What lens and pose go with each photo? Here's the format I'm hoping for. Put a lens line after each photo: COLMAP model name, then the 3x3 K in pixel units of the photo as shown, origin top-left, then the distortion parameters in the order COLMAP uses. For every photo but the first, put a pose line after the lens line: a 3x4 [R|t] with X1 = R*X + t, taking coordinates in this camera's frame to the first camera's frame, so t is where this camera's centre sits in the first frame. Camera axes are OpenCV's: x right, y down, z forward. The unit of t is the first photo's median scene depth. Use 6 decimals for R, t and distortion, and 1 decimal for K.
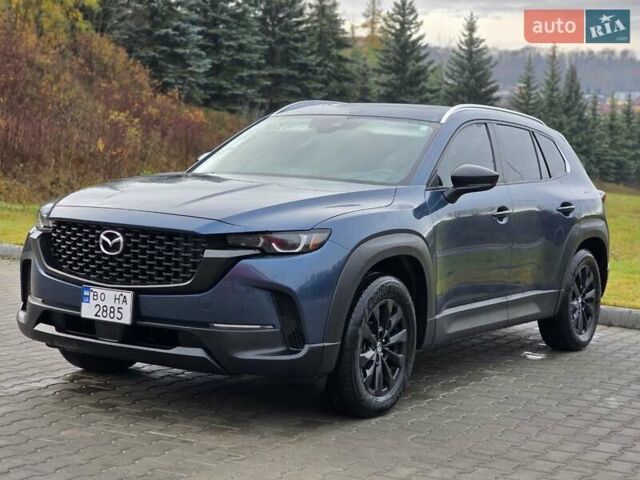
lens RADIAL K [[1189.5, 0, 320.0], [0, 1189.5, 240.0], [0, 0, 1]] dist [-0.039182, 0.512182]
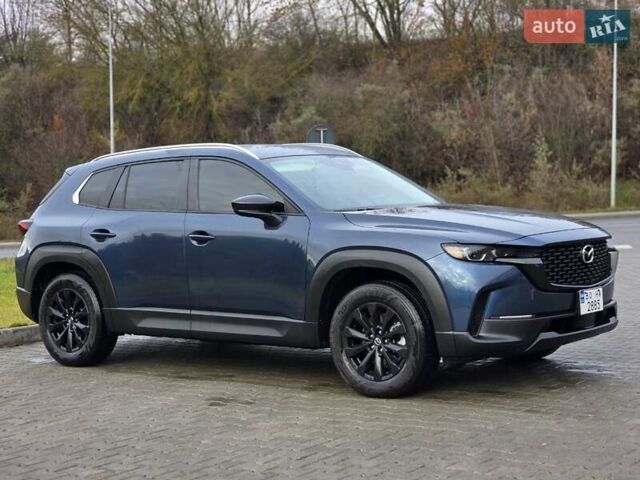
lens RADIAL K [[1179.4, 0, 320.0], [0, 1179.4, 240.0], [0, 0, 1]] dist [-0.019449, 0.351797]
pose [[0.133166, -0.094562, 0.986572, -1.512652], [0.112879, 0.990408, 0.079694, -0.152008], [-0.984645, 0.100751, 0.142563, 1.100098]]
